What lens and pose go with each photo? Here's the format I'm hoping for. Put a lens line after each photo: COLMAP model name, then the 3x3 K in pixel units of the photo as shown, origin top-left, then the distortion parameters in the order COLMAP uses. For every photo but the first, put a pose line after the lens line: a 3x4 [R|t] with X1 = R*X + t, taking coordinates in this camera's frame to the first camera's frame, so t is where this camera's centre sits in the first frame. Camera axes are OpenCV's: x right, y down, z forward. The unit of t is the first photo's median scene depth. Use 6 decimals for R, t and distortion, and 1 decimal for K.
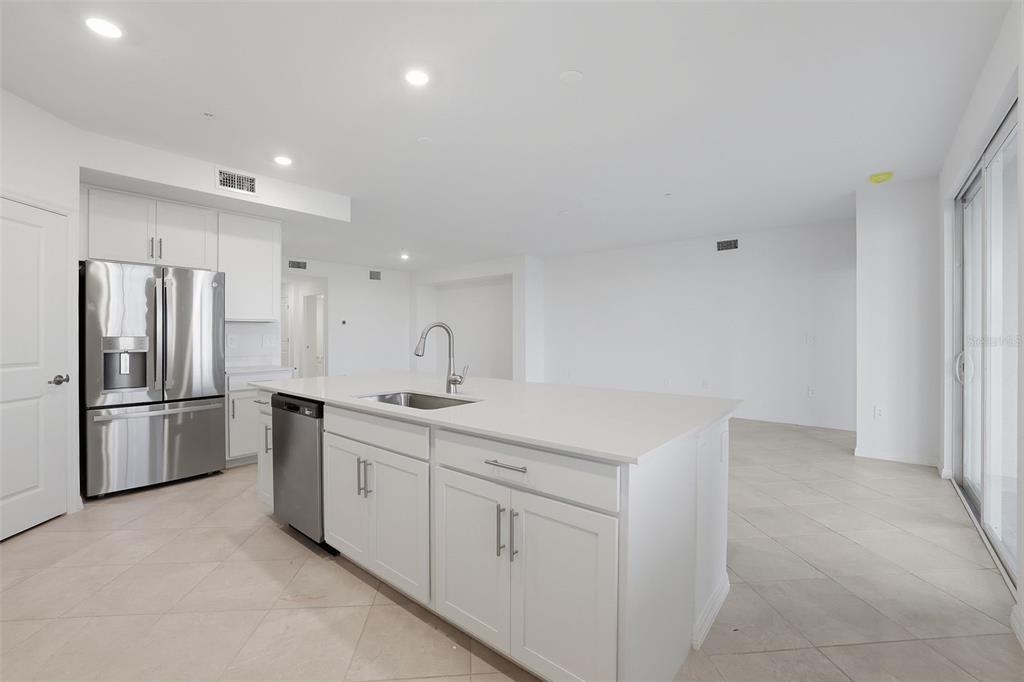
lens RADIAL K [[437.5, 0, 513.6], [0, 437.5, 334.0], [0, 0, 1]] dist [-0.000874, -0.000176]
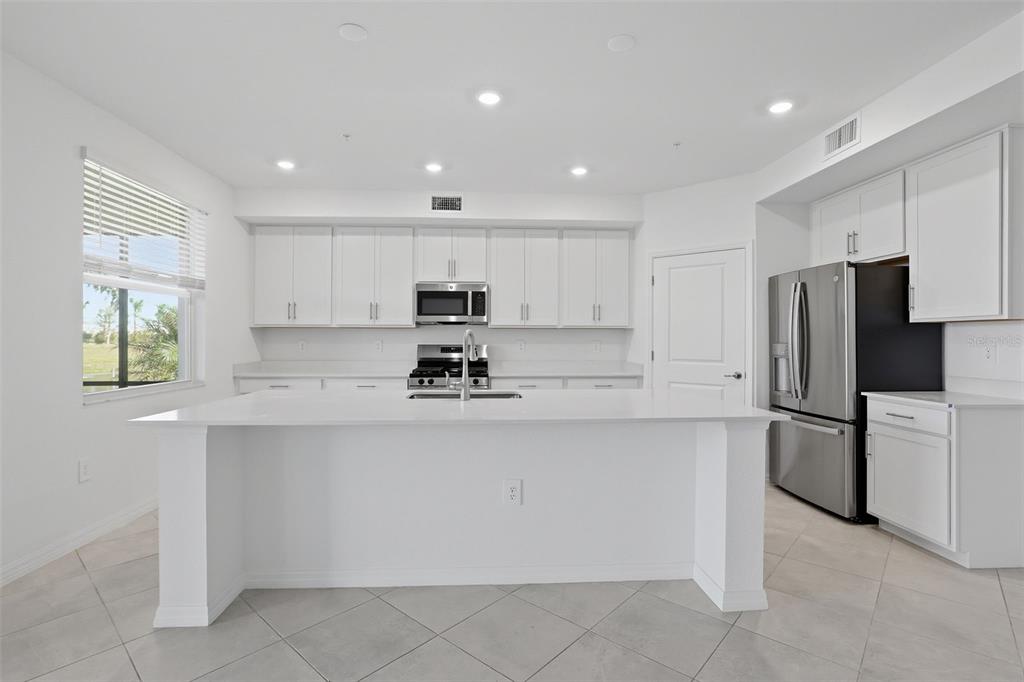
lens RADIAL K [[495.1, 0, 511.3], [0, 495.1, 338.2], [0, 0, 1]] dist [0.000893, 0.000905]
pose [[-0.732345, 0.002140, -0.680931, 0.347109], [-0.001195, 0.999989, 0.004427, -0.008982], [0.680933, 0.004056, -0.732335, 1.224195]]
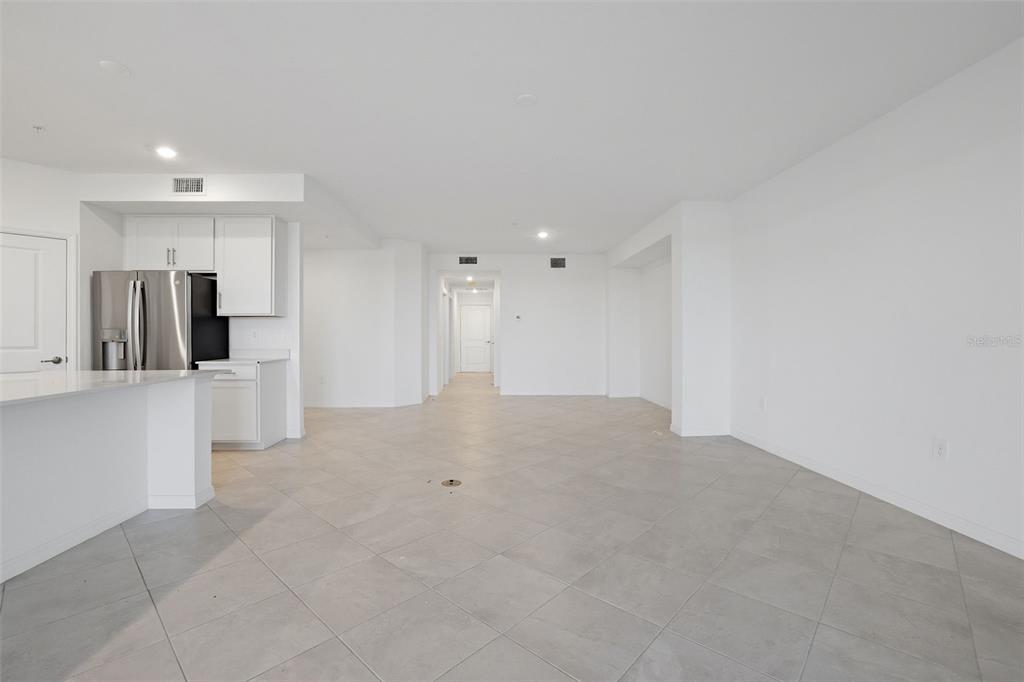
lens RADIAL K [[437.5, 0, 513.6], [0, 437.5, 334.0], [0, 0, 1]] dist [-0.000874, -0.000176]
pose [[0.653219, 0.012092, -0.757073, 0.695778], [-0.007641, 0.999927, 0.009378, -0.000201], [0.757131, -0.000341, 0.653263, 0.896676]]
